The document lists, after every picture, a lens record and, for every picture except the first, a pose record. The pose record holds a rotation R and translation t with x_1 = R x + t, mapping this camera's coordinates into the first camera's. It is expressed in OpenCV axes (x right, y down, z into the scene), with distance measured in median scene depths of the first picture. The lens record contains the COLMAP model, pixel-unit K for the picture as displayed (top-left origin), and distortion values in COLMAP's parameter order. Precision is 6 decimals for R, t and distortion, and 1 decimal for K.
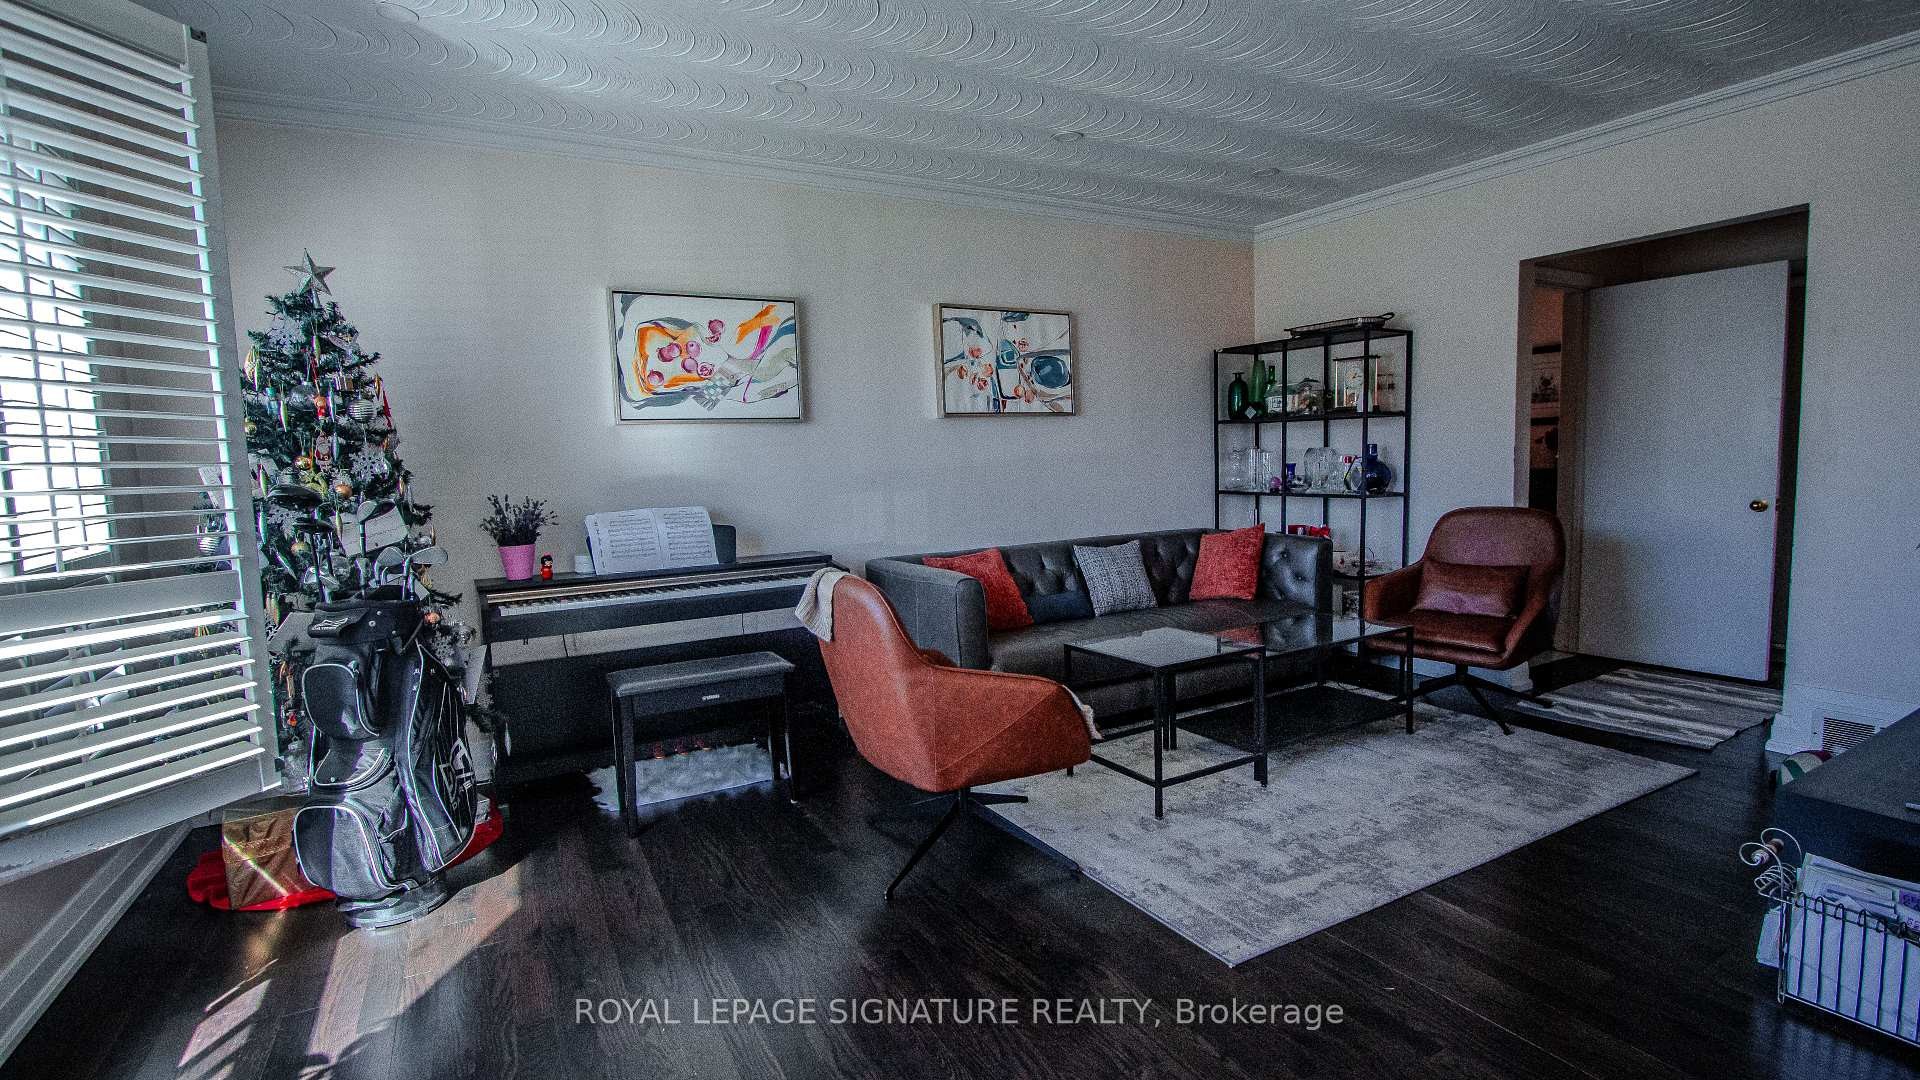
lens RADIAL K [[878.1, 0, 954.9], [0, 878.1, 539.2], [0, 0, 1]] dist [0.000950, -0.000014]
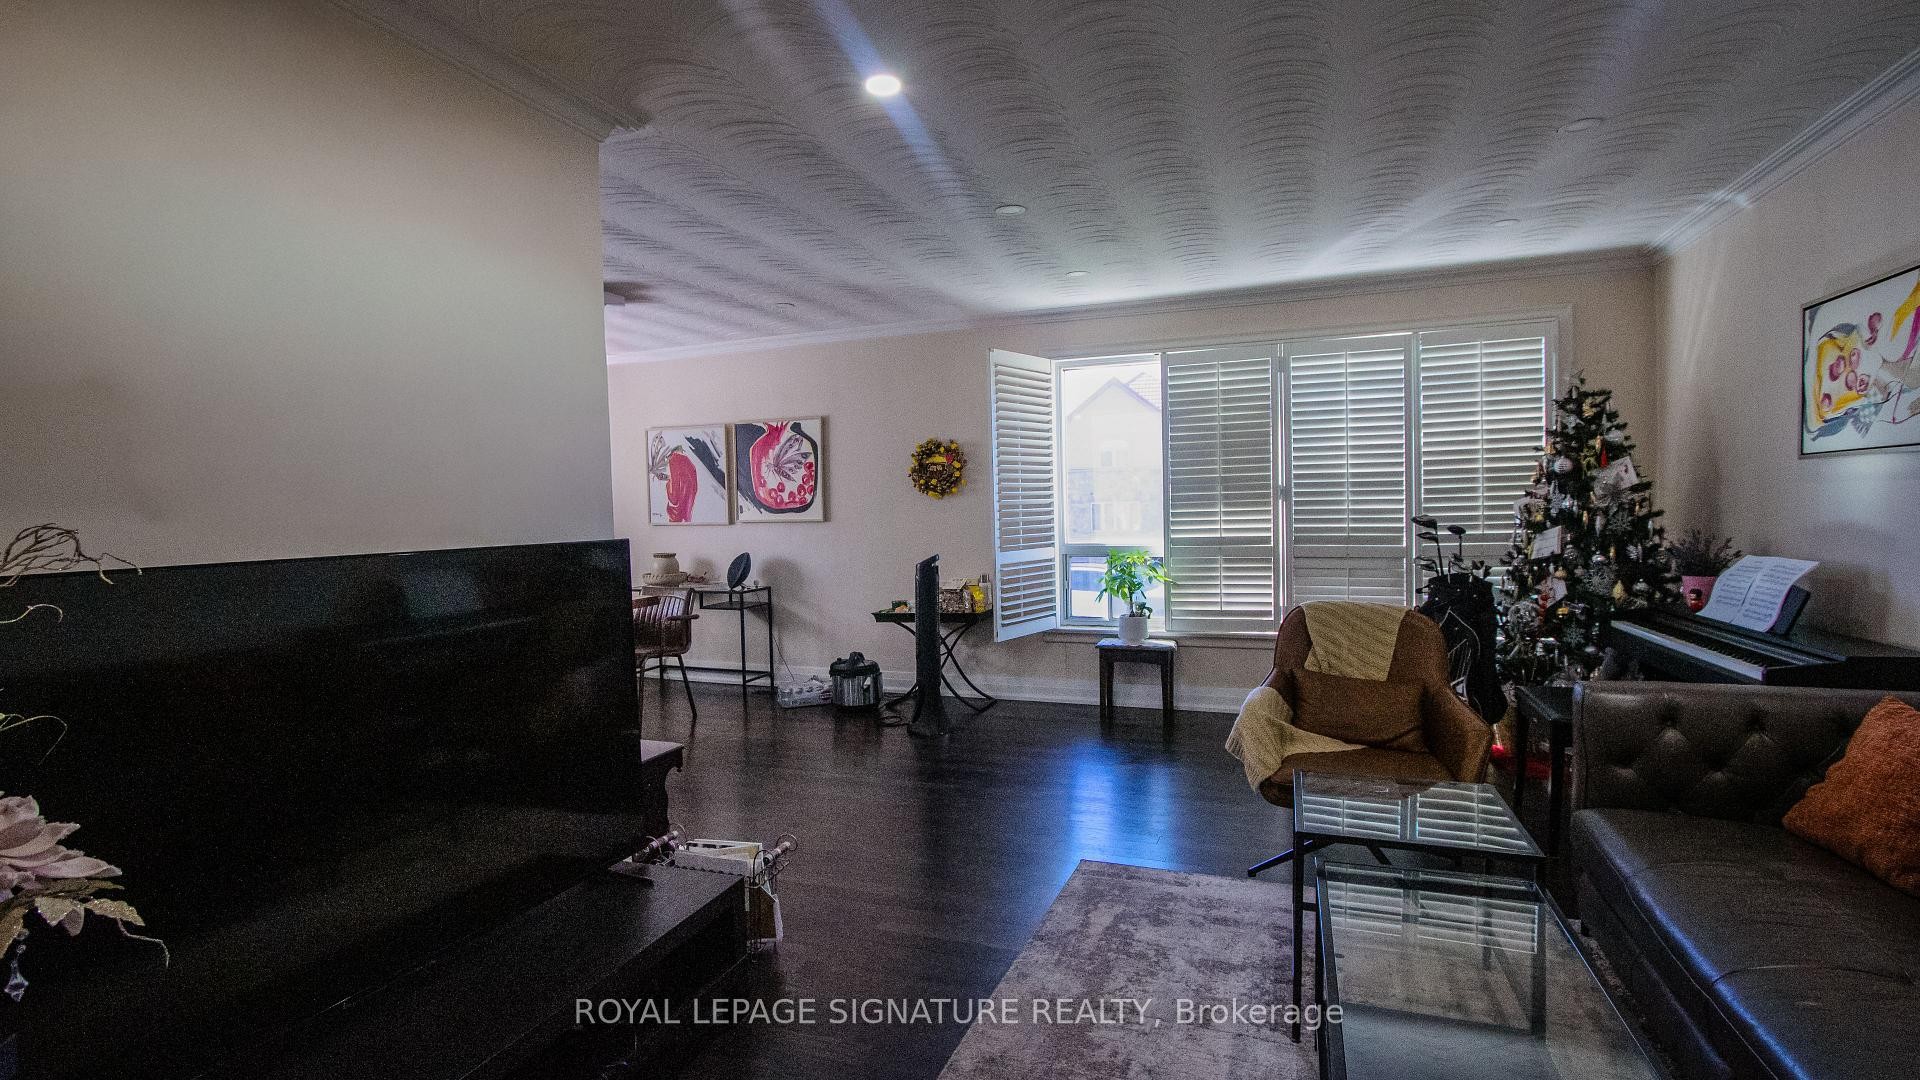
lens RADIAL K [[878.1, 0, 955.8], [0, 878.1, 551.9], [0, 0, 1]] dist [0.000950, -0.000014]
pose [[-0.755387, 0.082321, -0.650088, 0.800999], [-0.008595, 0.990747, 0.135446, -0.148313], [0.655223, 0.107902, -0.747690, 1.085345]]
